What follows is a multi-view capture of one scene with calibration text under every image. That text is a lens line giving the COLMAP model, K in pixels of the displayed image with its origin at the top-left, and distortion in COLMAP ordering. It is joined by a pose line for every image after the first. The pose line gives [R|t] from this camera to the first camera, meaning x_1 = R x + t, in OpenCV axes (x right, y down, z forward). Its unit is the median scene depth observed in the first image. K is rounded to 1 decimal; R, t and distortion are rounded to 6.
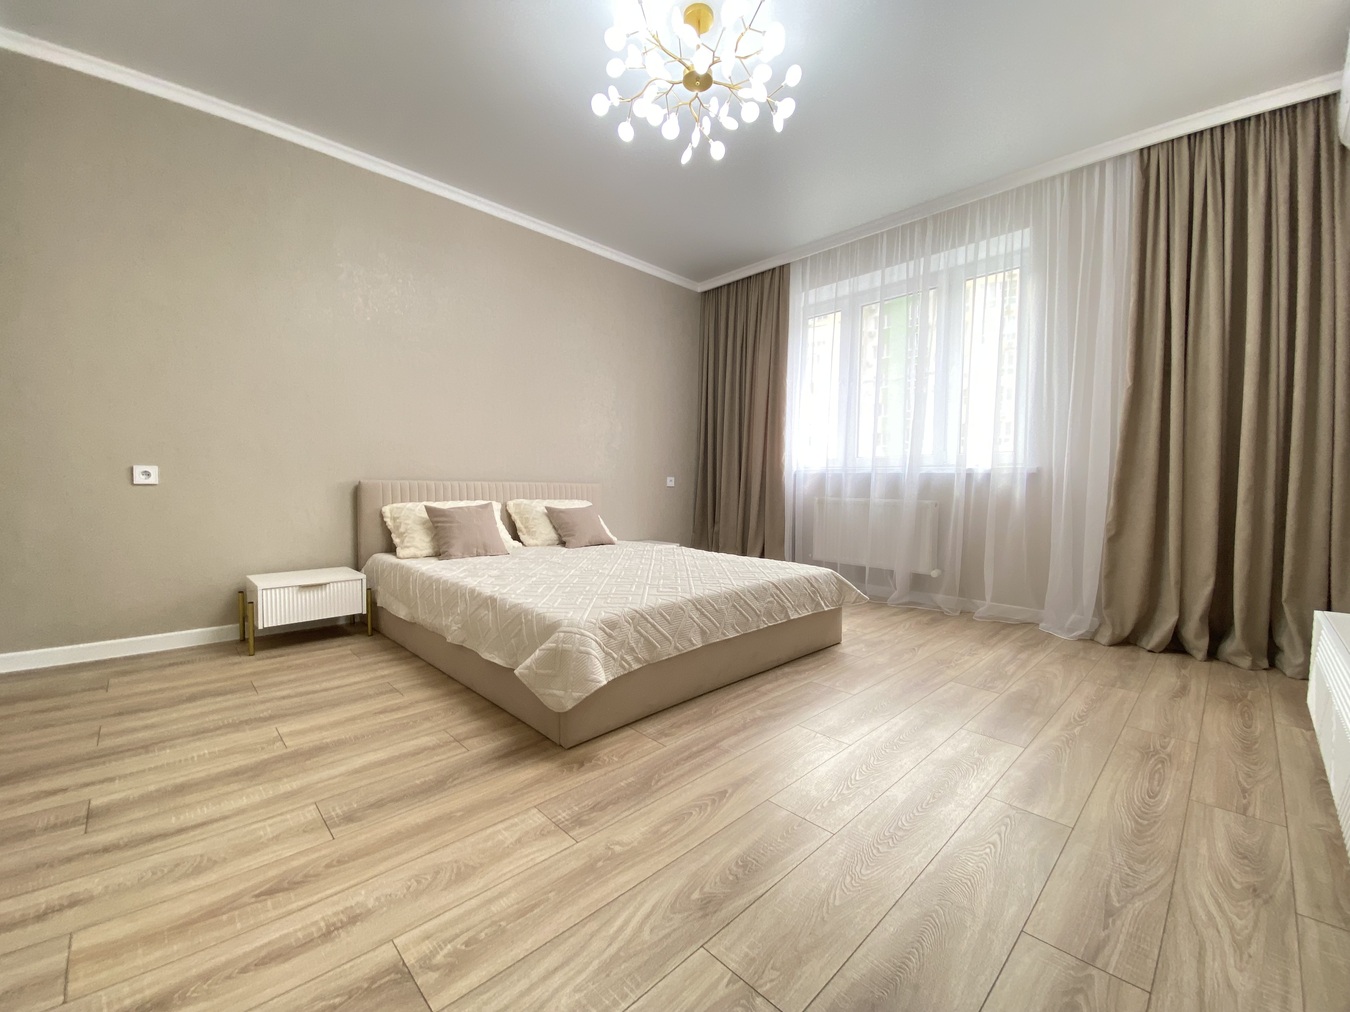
lens RADIAL K [[545.1, 0, 668.7], [0, 545.1, 505.5], [0, 0, 1]] dist [0.015980, -0.017366]
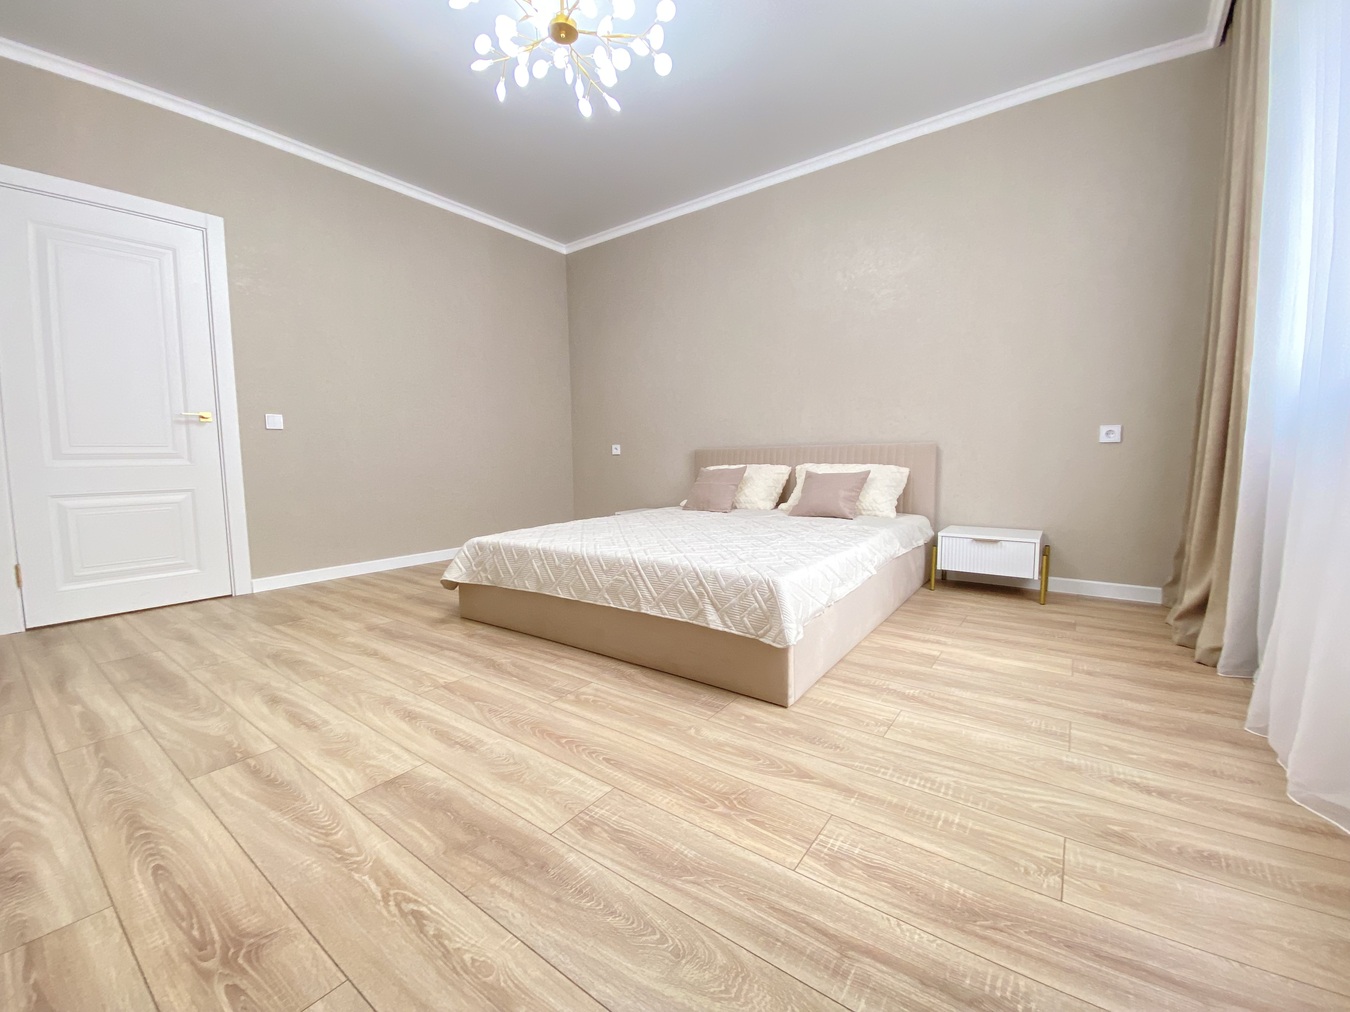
lens RADIAL K [[545.1, 0, 671.5], [0, 545.1, 503.9], [0, 0, 1]] dist [0.015980, -0.017366]
pose [[0.169029, 0.068720, -0.983212, 1.285209], [-0.022292, 0.997578, 0.065891, 0.004391], [0.985359, 0.010780, 0.170152, 1.189557]]
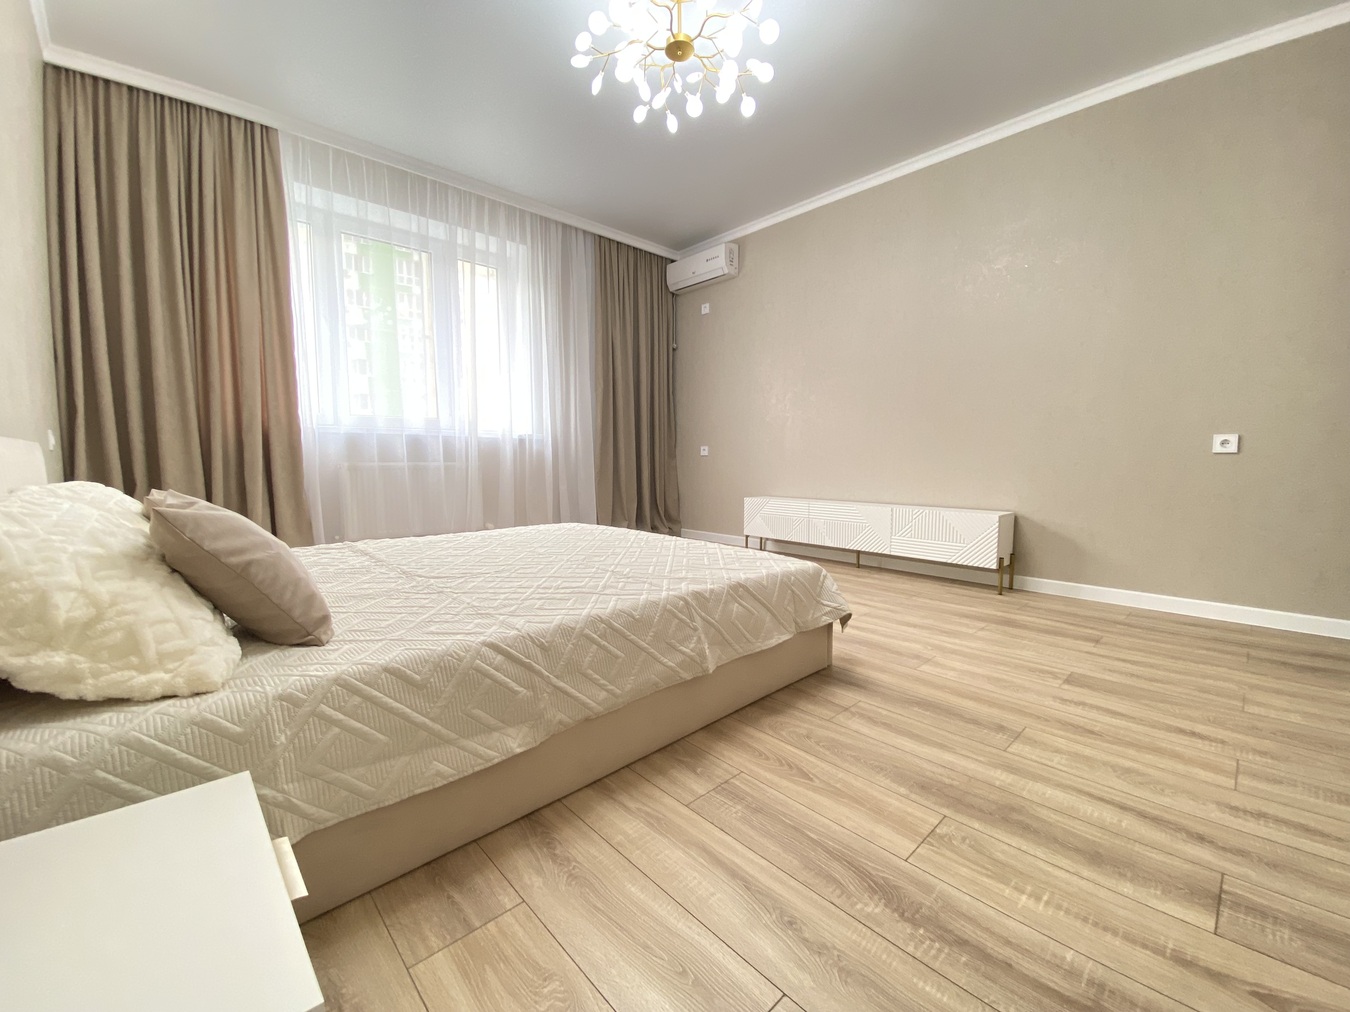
lens RADIAL K [[545.1, 0, 668.6], [0, 545.1, 510.3], [0, 0, 1]] dist [0.015980, -0.017366]
pose [[0.022410, -0.111215, 0.993544, -1.217287], [0.040247, 0.993088, 0.110256, -0.037055], [-0.998938, 0.037517, 0.026731, 1.179681]]
